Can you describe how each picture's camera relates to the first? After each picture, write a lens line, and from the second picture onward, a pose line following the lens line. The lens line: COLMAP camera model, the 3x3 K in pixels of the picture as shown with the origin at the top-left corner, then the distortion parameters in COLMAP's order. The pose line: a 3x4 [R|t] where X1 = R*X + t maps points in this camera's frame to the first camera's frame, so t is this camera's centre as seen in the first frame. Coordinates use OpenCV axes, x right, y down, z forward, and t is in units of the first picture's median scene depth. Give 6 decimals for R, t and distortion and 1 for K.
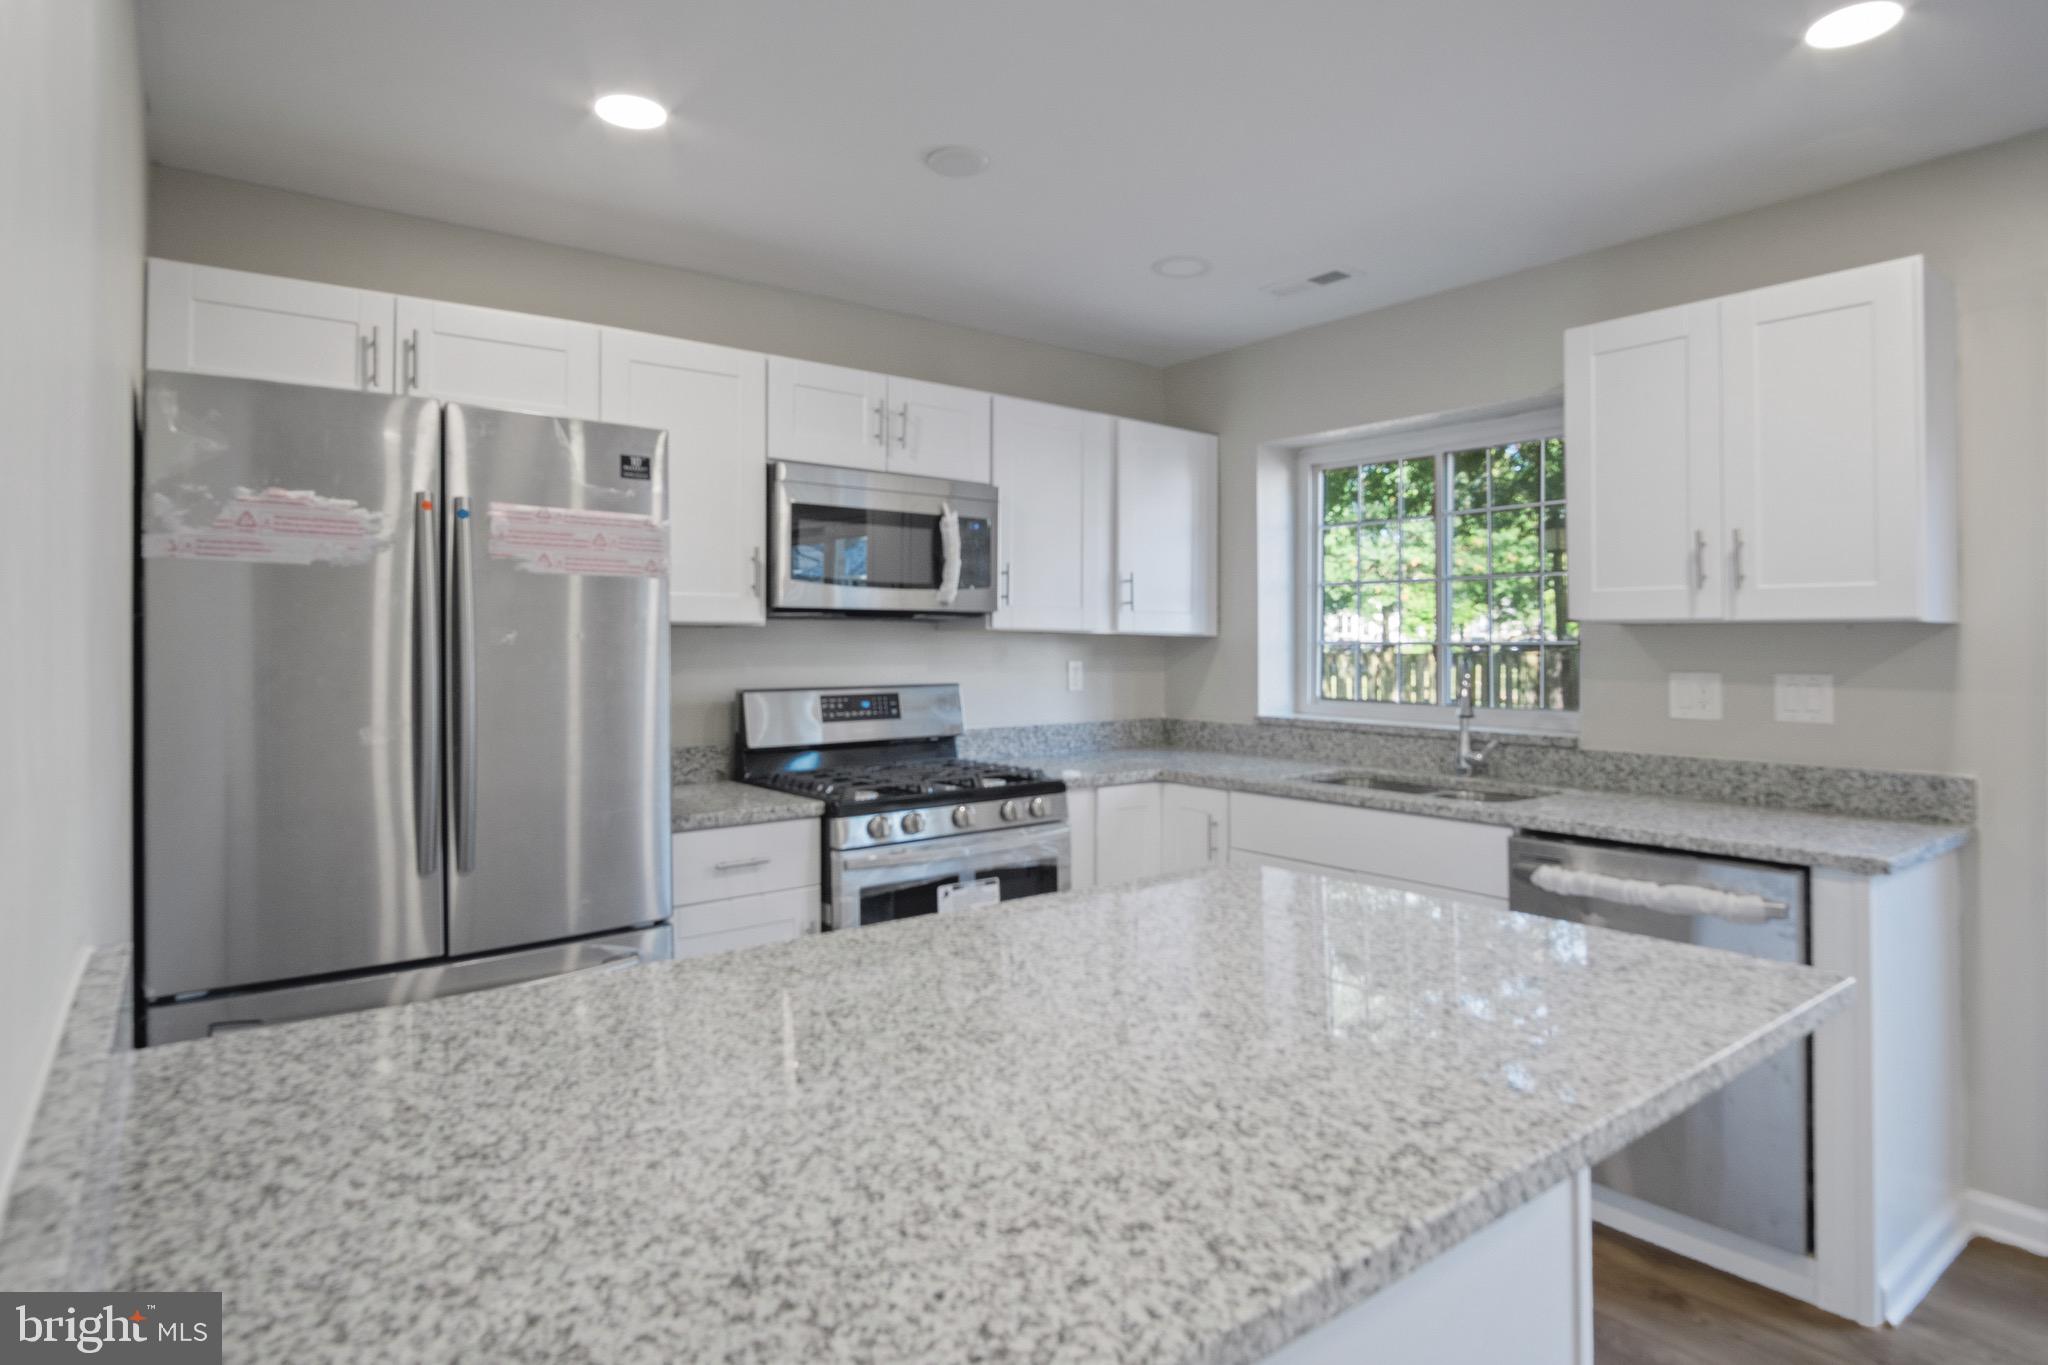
lens RADIAL K [[1113.1, 0, 1034.8], [0, 1113.1, 634.1], [0, 0, 1]] dist [-0.021734, 0.000354]
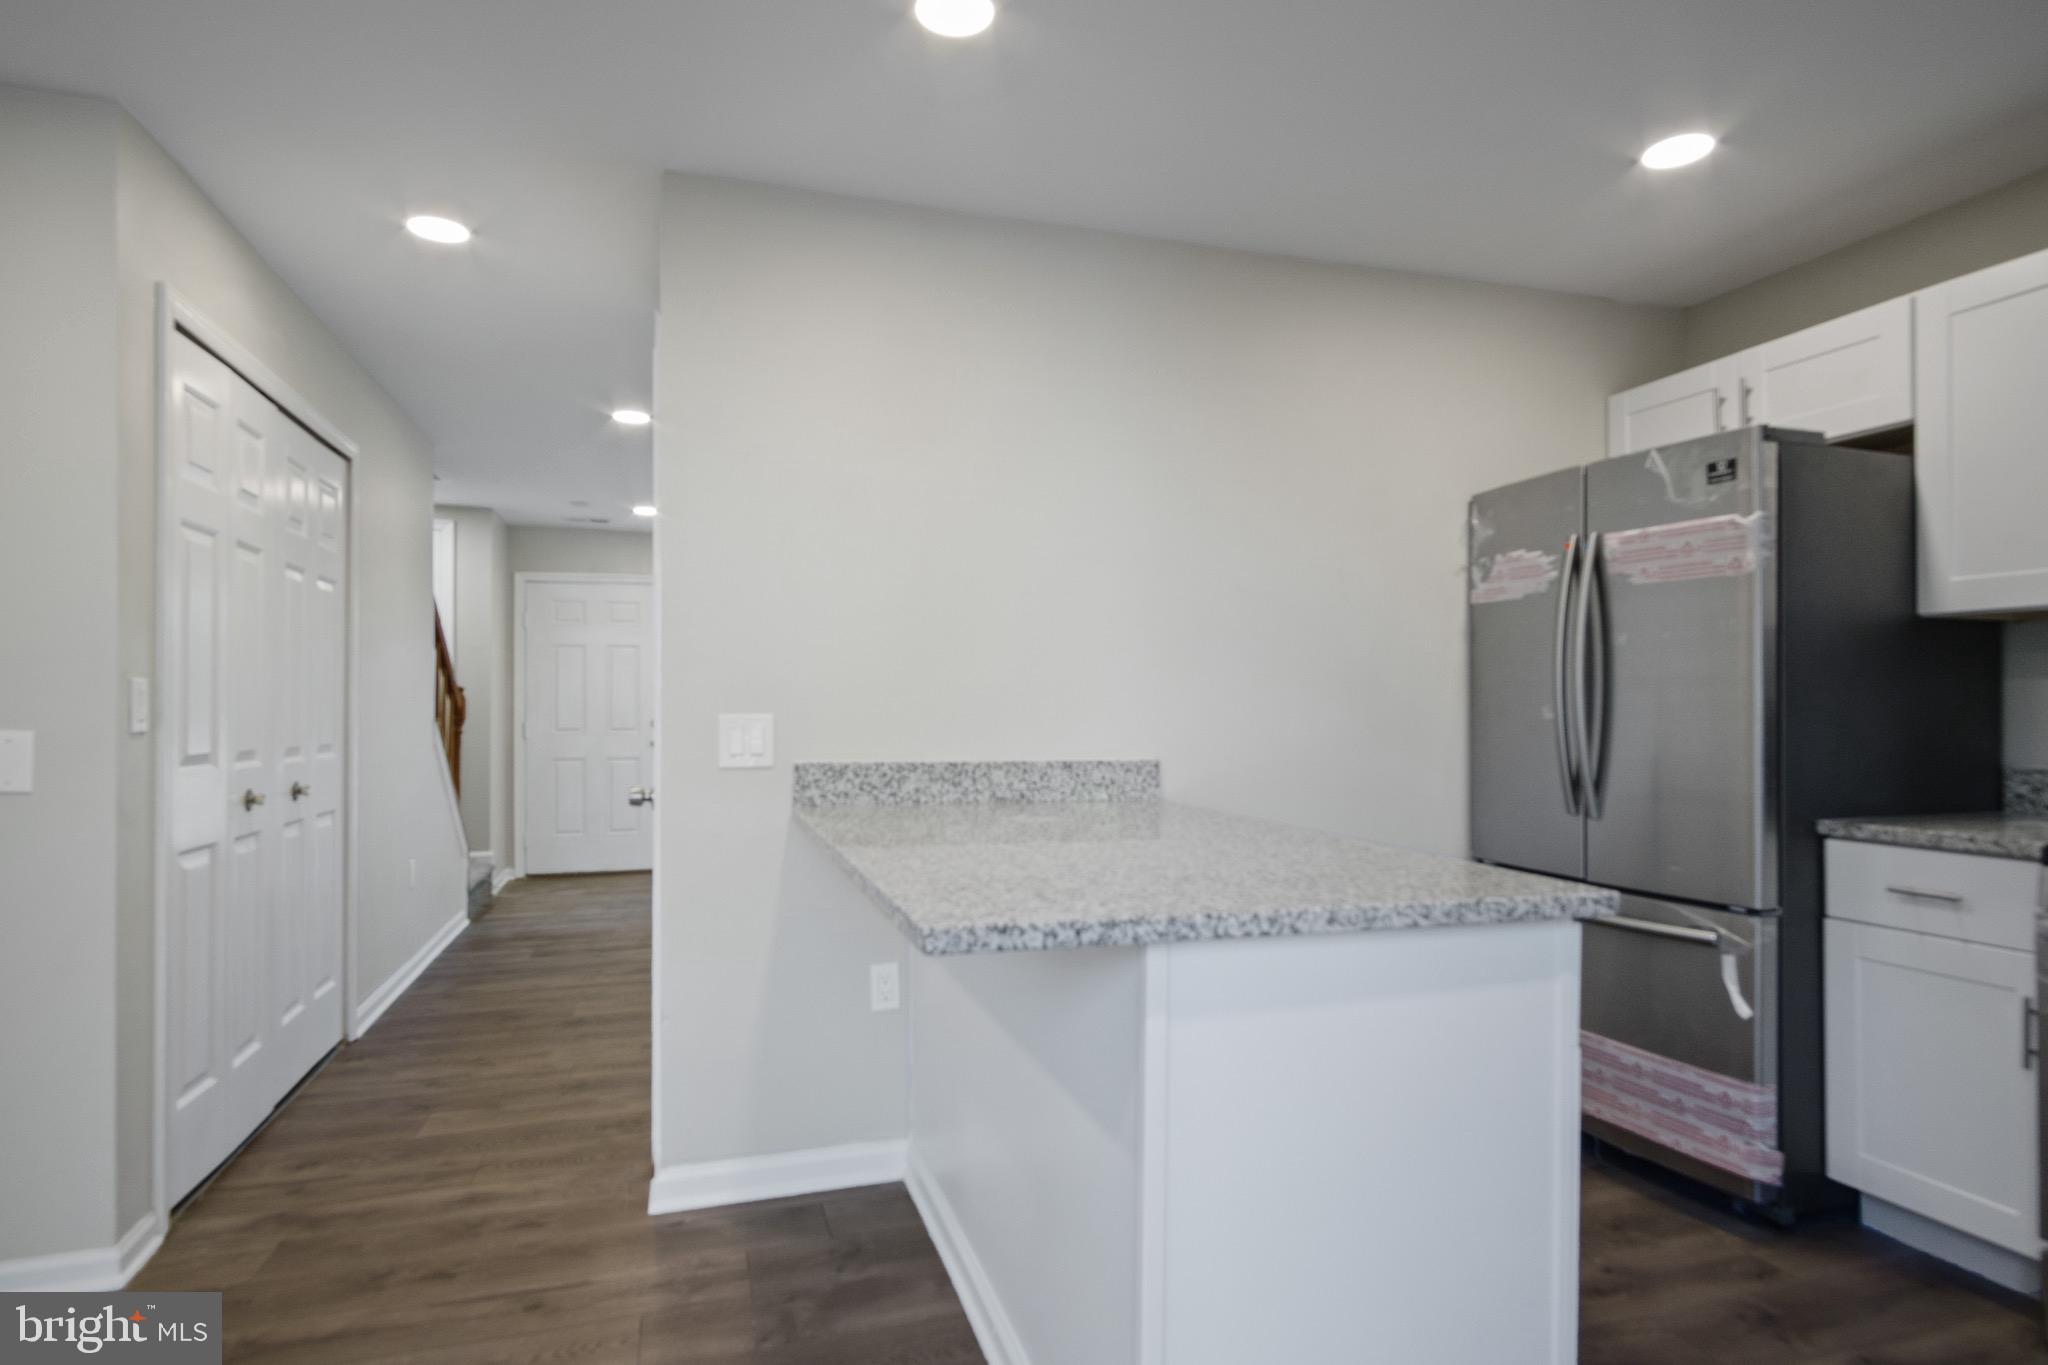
lens RADIAL K [[1132.6, 0, 1020.4], [0, 1132.6, 690.1], [0, 0, 1]] dist [0.000569, -0.000366]
pose [[-0.355760, -0.006400, -0.934556, 0.644517], [0.012244, 0.999859, -0.011508, 0.045055], [0.934497, -0.015536, -0.355631, 0.553318]]
